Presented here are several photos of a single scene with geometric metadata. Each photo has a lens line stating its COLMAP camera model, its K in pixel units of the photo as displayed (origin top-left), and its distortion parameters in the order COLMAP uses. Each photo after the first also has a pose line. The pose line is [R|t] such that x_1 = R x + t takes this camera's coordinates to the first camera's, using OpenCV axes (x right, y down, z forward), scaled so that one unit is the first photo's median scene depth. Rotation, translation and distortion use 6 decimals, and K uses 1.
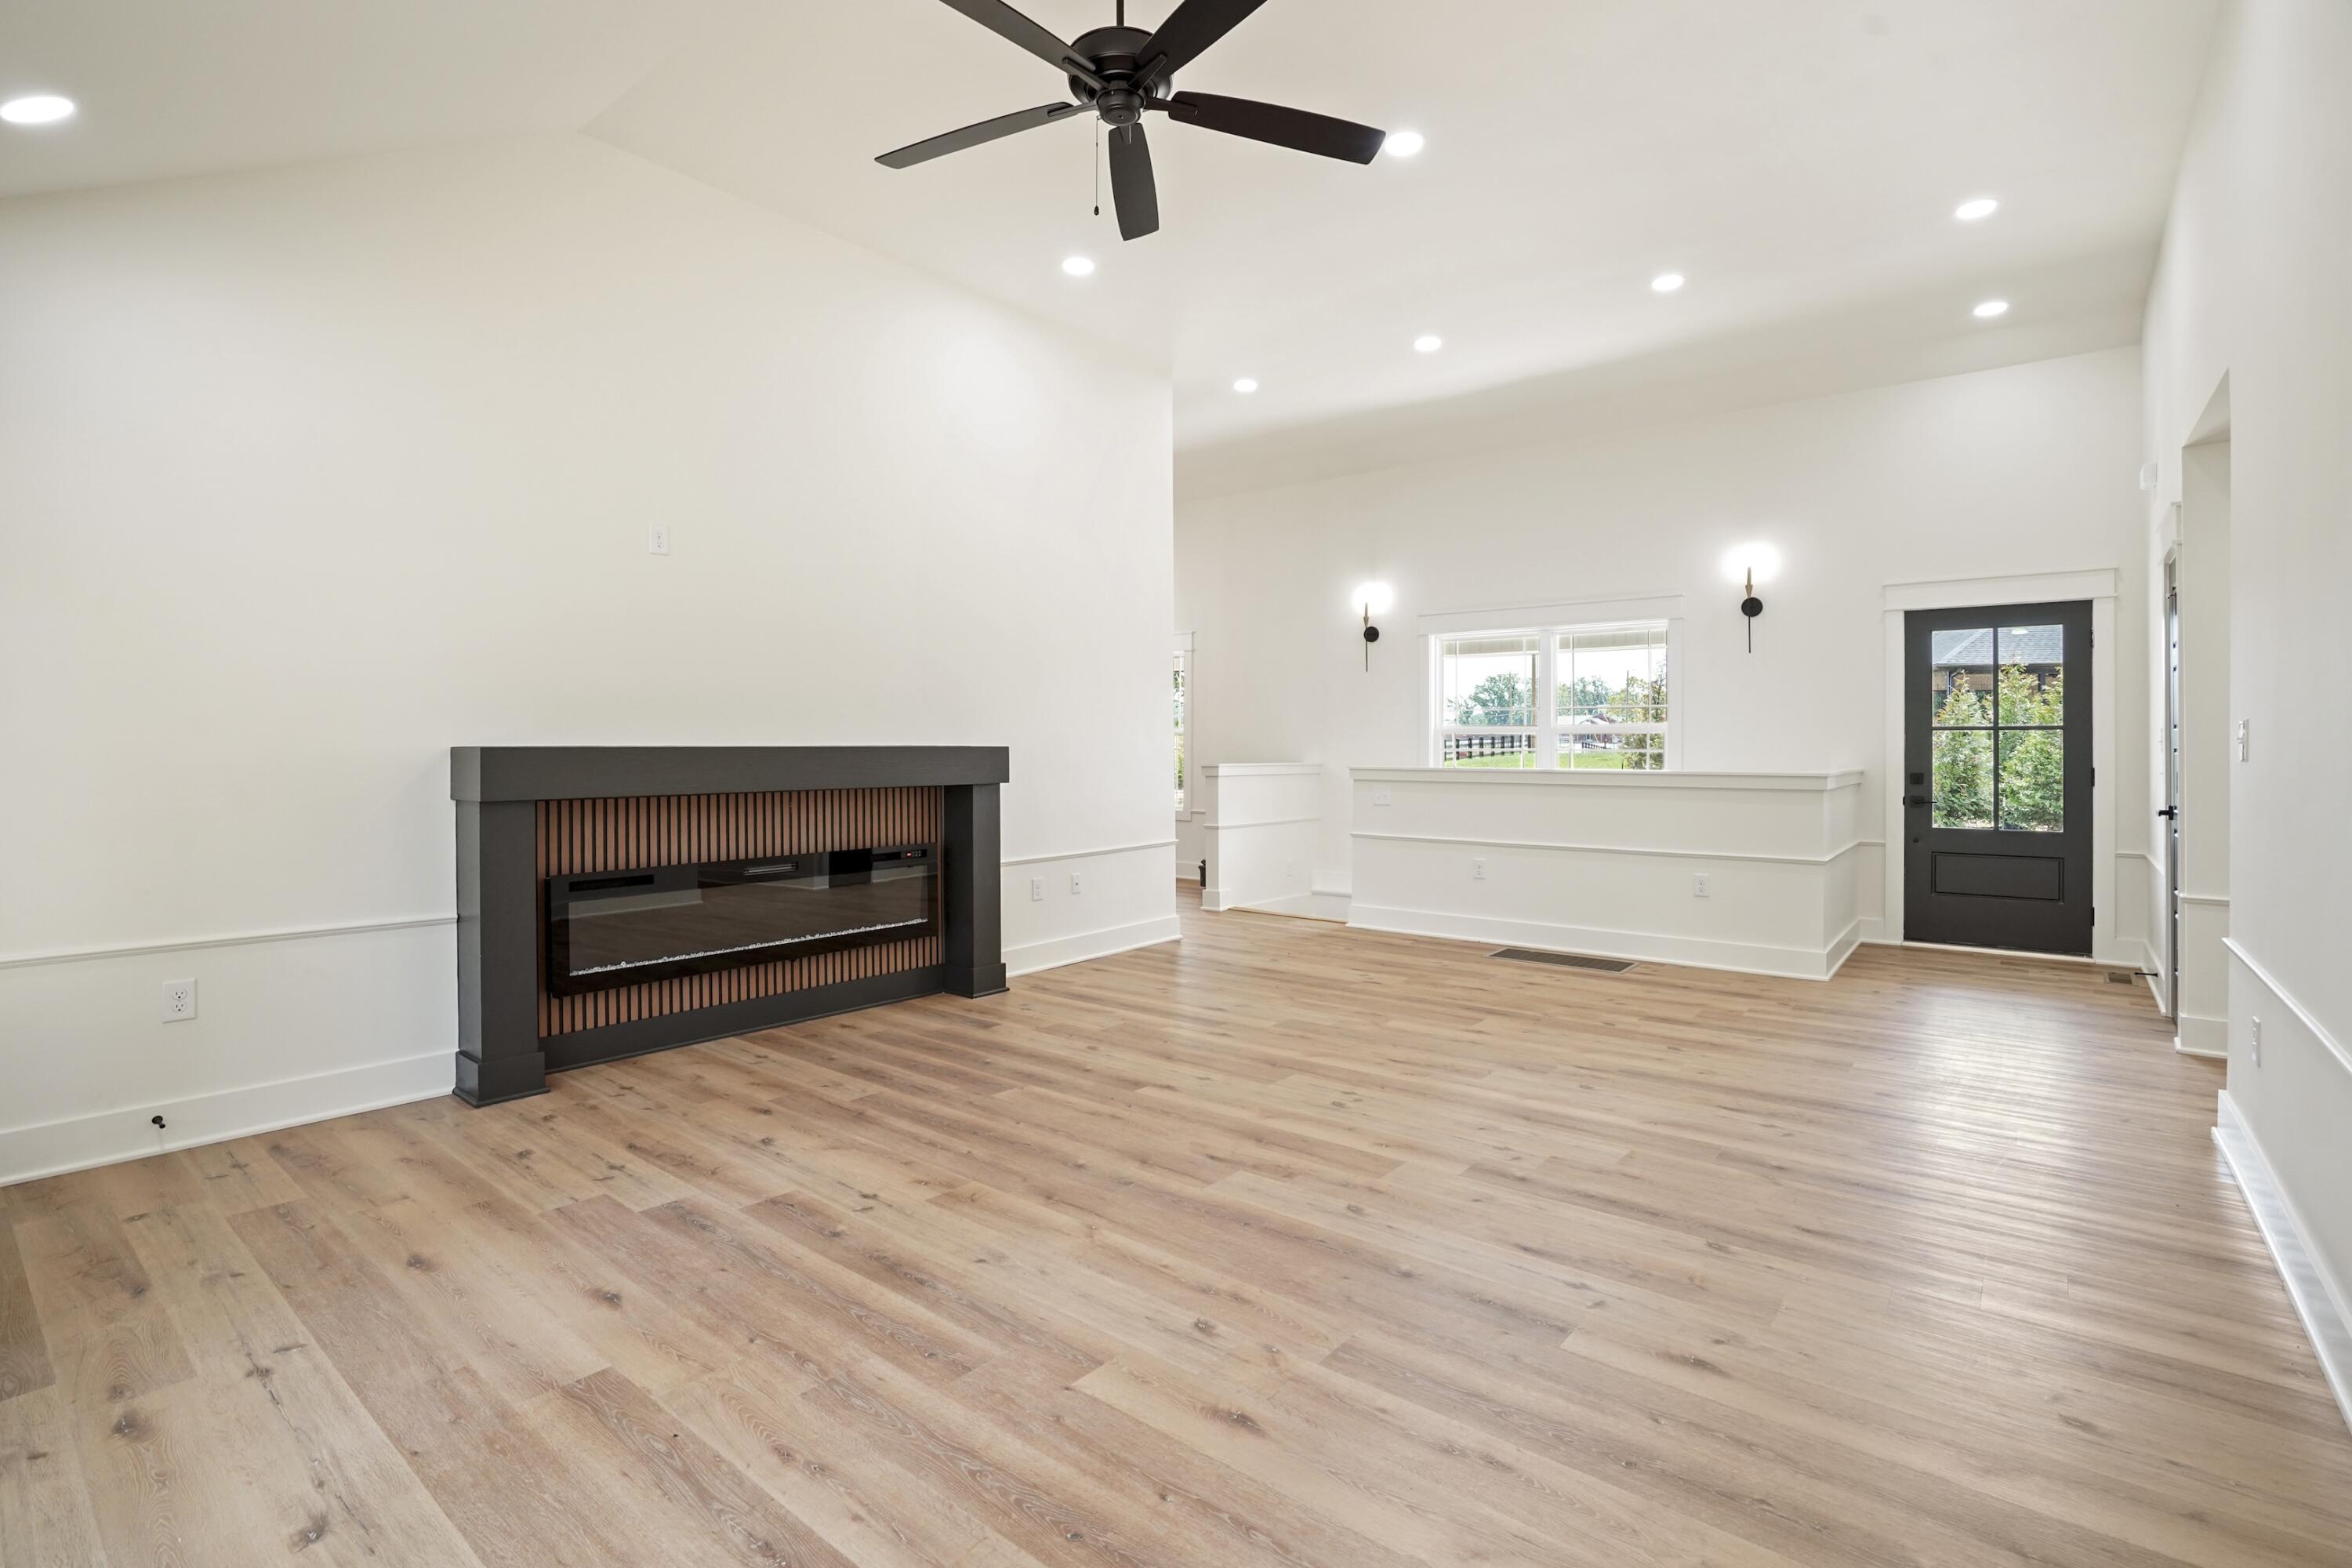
lens RADIAL K [[1069.7, 0, 1185.0], [0, 1069.7, 775.0], [0, 0, 1]] dist [-0.049717, 0.017143]
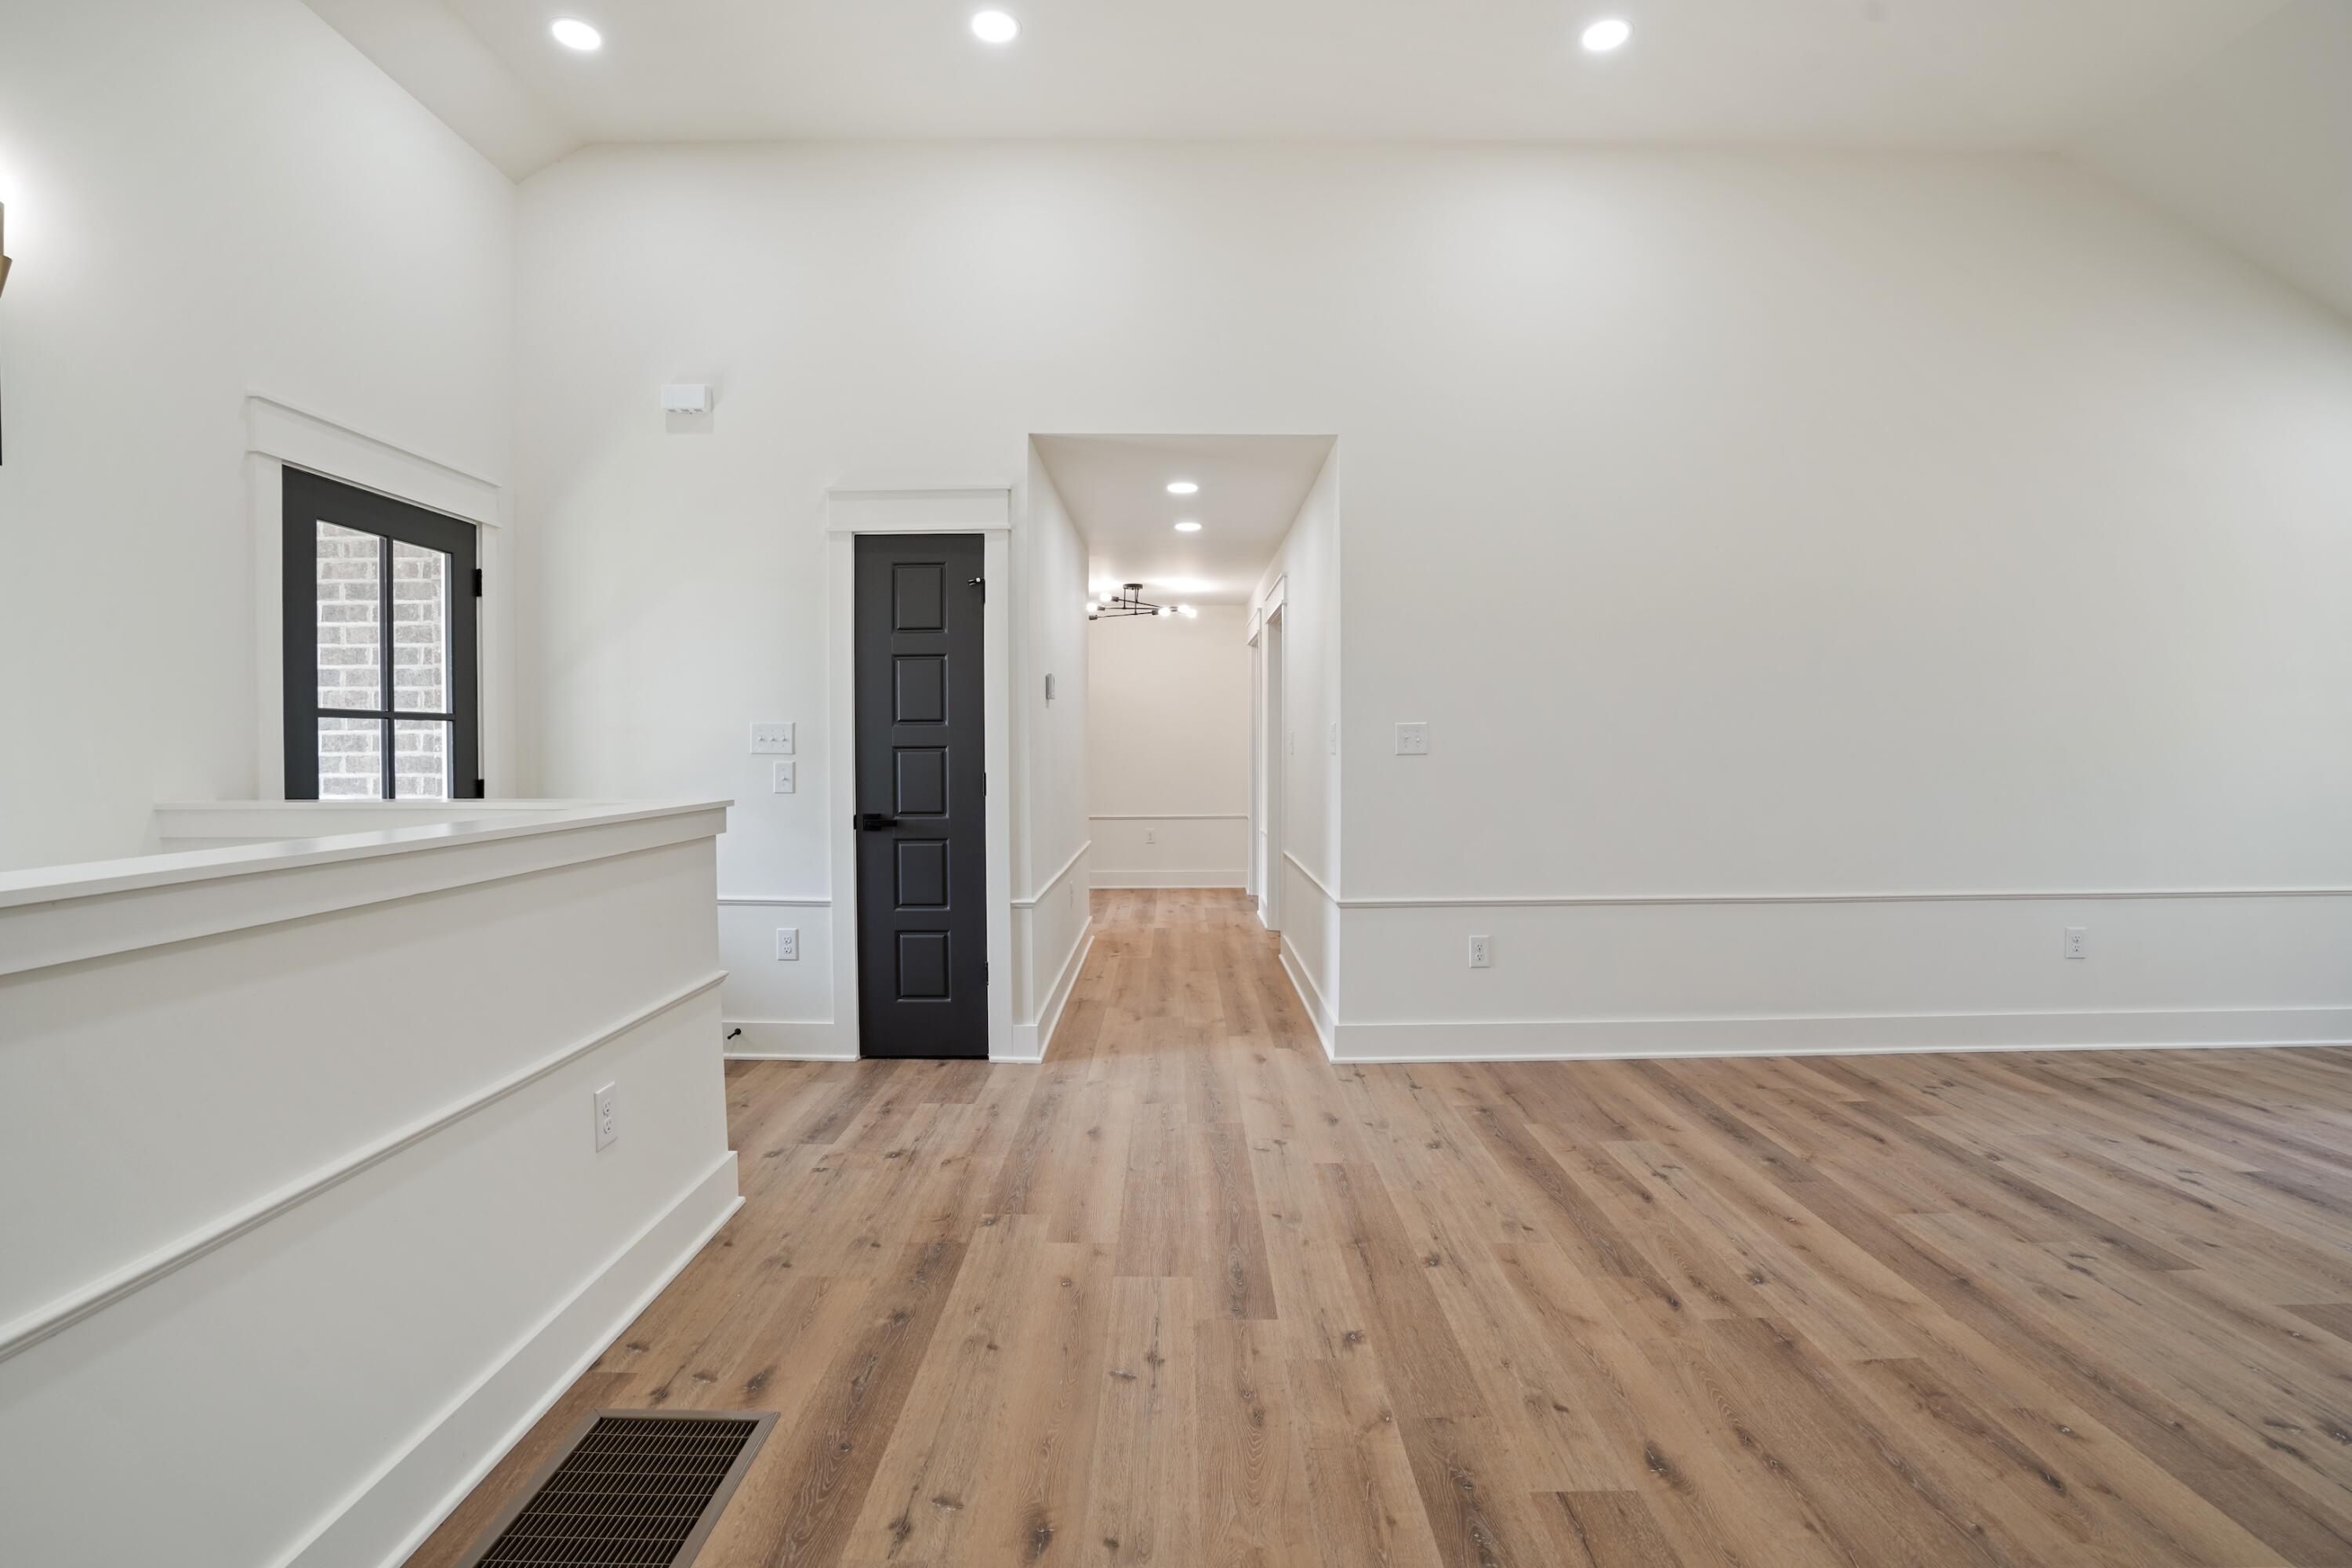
lens RADIAL K [[1069.7, 0, 1185.0], [0, 1069.7, 775.0], [0, 0, 1]] dist [-0.049717, 0.017143]
pose [[-0.620623, -0.027868, 0.783614, 0.103898], [0.018991, 0.998541, 0.050552, -0.054307], [-0.783879, 0.046255, -0.619188, 1.696849]]
